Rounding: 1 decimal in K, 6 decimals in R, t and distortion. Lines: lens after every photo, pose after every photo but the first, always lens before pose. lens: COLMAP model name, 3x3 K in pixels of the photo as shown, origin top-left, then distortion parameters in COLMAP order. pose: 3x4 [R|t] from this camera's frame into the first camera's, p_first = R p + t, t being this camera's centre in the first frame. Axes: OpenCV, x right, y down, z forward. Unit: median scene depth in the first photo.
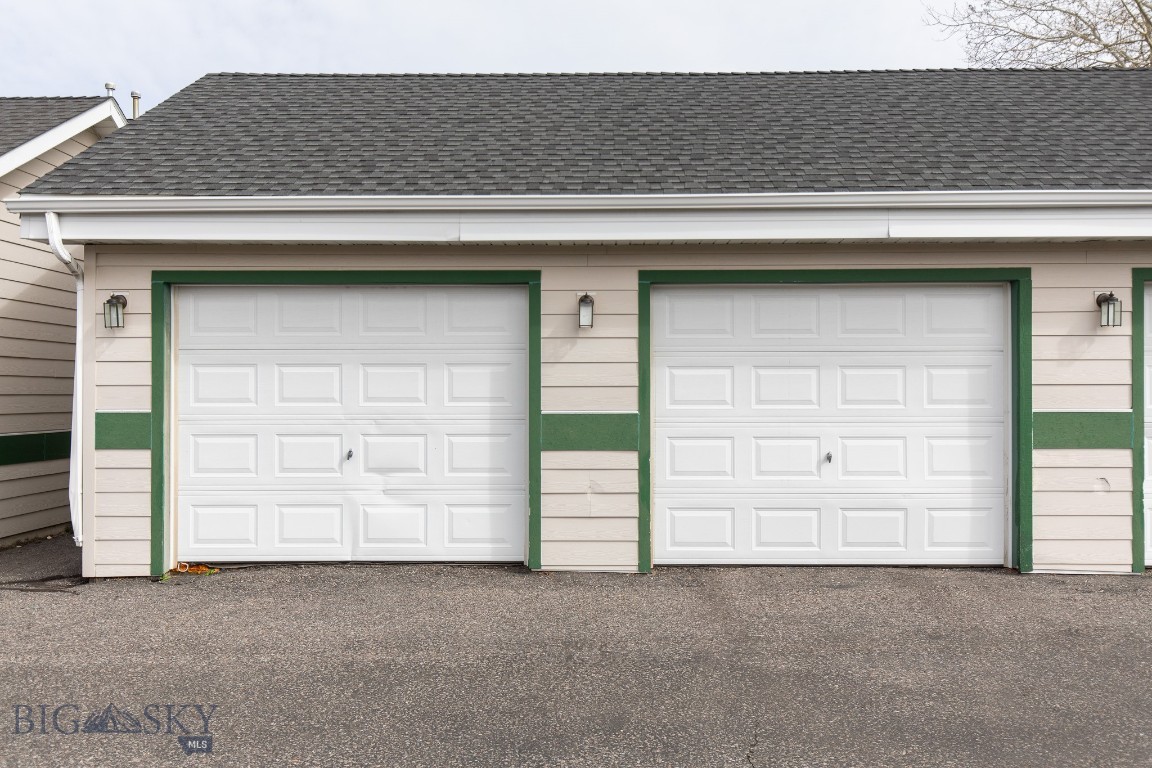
lens RADIAL K [[934.4, 0, 576.0], [0, 934.4, 384.0], [0, 0, 1]] dist [-0.001639, 0.002803]
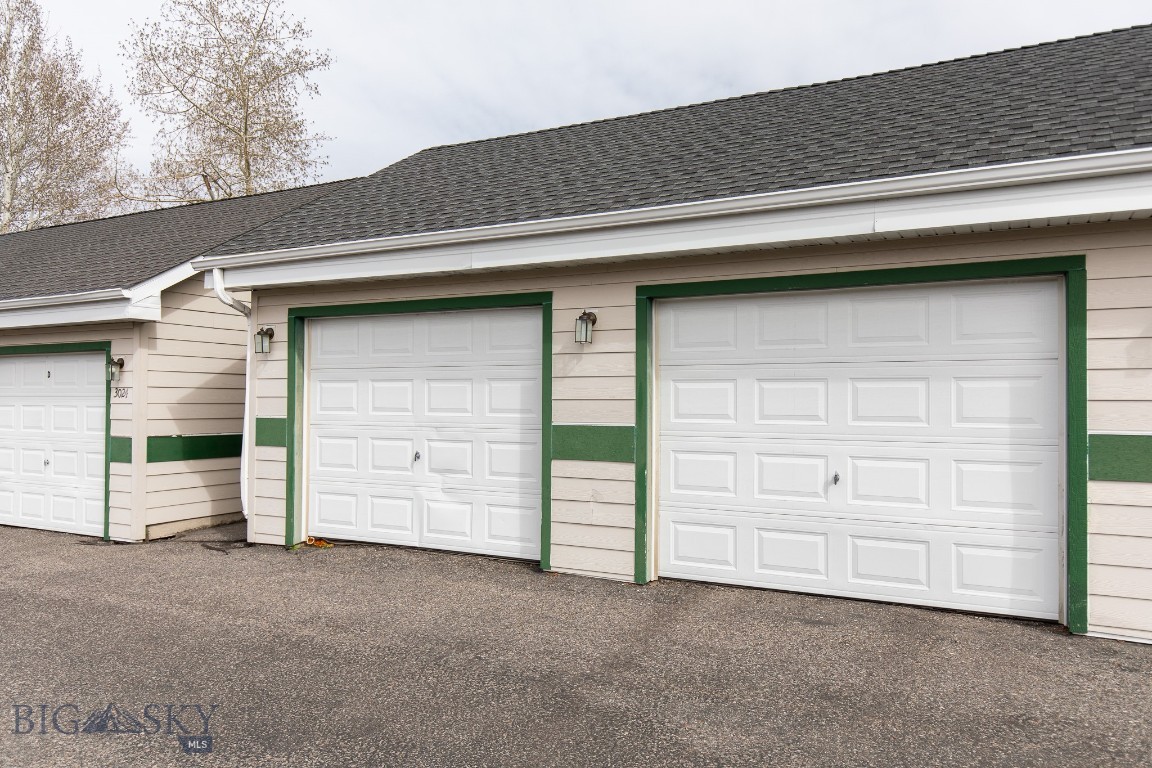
lens RADIAL K [[792.3, 0, 578.2], [0, 792.3, 388.8], [0, 0, 1]] dist [0.002711, -0.002955]
pose [[0.899625, -0.001094, -0.436661, 0.382604], [-0.002367, 0.999970, -0.007382, -0.002924], [0.436656, 0.007674, 0.899596, 0.192182]]
